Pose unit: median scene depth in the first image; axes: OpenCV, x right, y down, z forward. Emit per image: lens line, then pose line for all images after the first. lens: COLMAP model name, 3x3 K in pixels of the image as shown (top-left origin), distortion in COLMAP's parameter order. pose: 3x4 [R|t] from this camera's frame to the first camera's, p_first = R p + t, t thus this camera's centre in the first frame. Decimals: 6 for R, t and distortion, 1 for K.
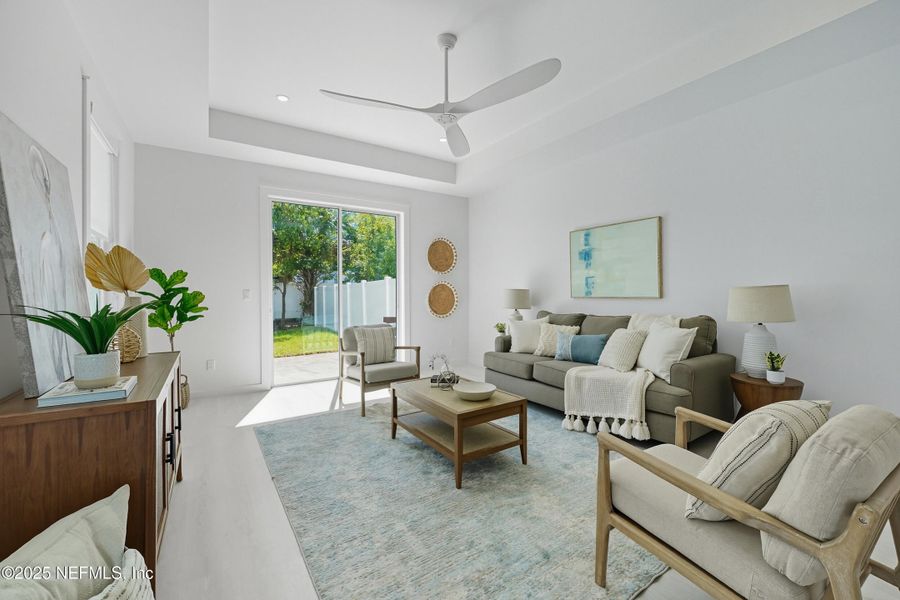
lens RADIAL K [[373.4, 0, 454.8], [0, 373.4, 290.5], [0, 0, 1]] dist [-0.001972, -0.000197]
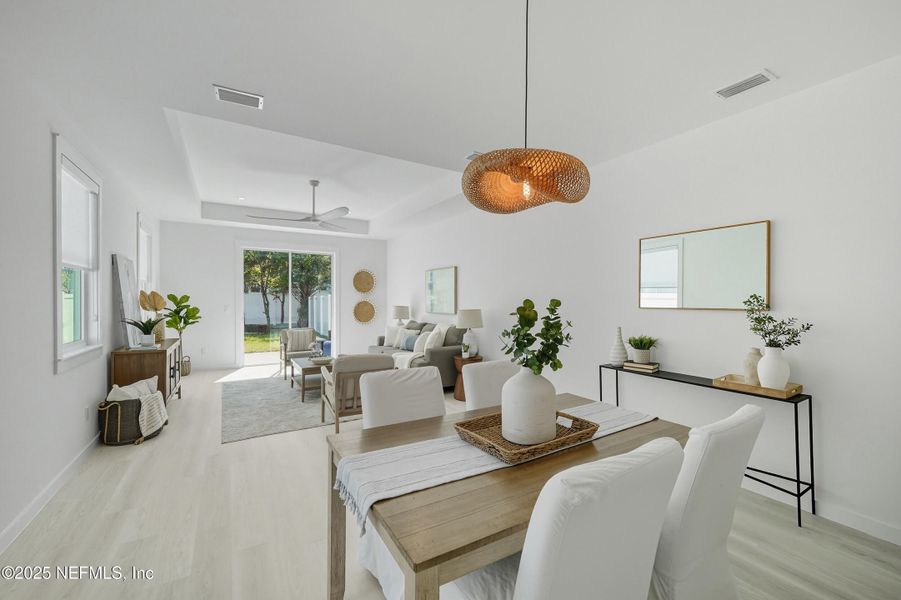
lens RADIAL K [[374.8, 0, 454.1], [0, 374.8, 300.1], [0, 0, 1]] dist [0.000221, 0.000251]
pose [[0.998985, 0.008182, -0.044287, 0.573510], [-0.007867, 0.999942, 0.007292, -0.052507], [0.044344, -0.006936, 0.998992, -0.667651]]
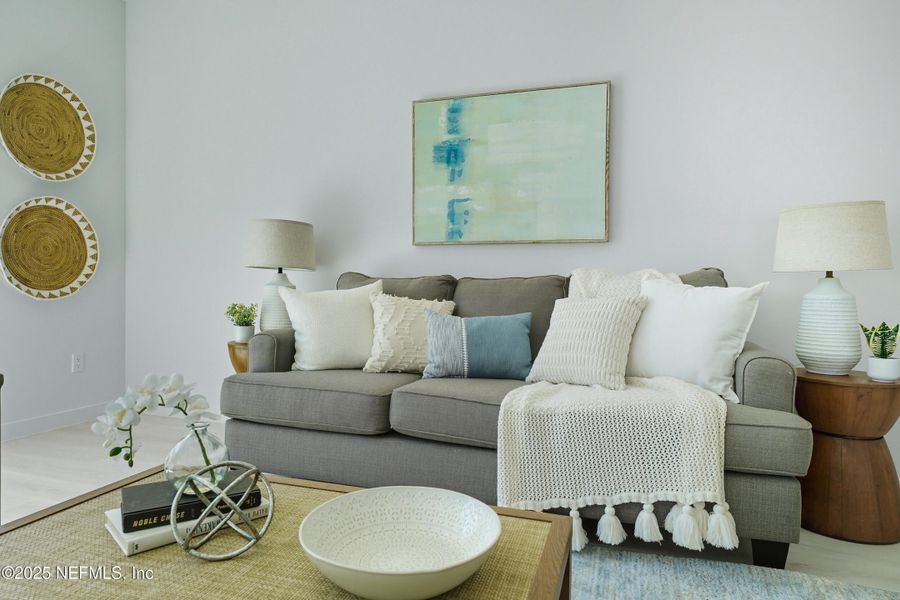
lens RADIAL K [[548.7, 0, 450.0], [0, 548.7, 300.0], [0, 0, 1]] dist [0.005951, 0.001533]
pose [[0.788202, 0.000281, 0.615416, -0.084605], [-0.020845, 0.999438, 0.026241, 0.079553], [-0.615063, -0.033511, 0.787765, 0.490237]]
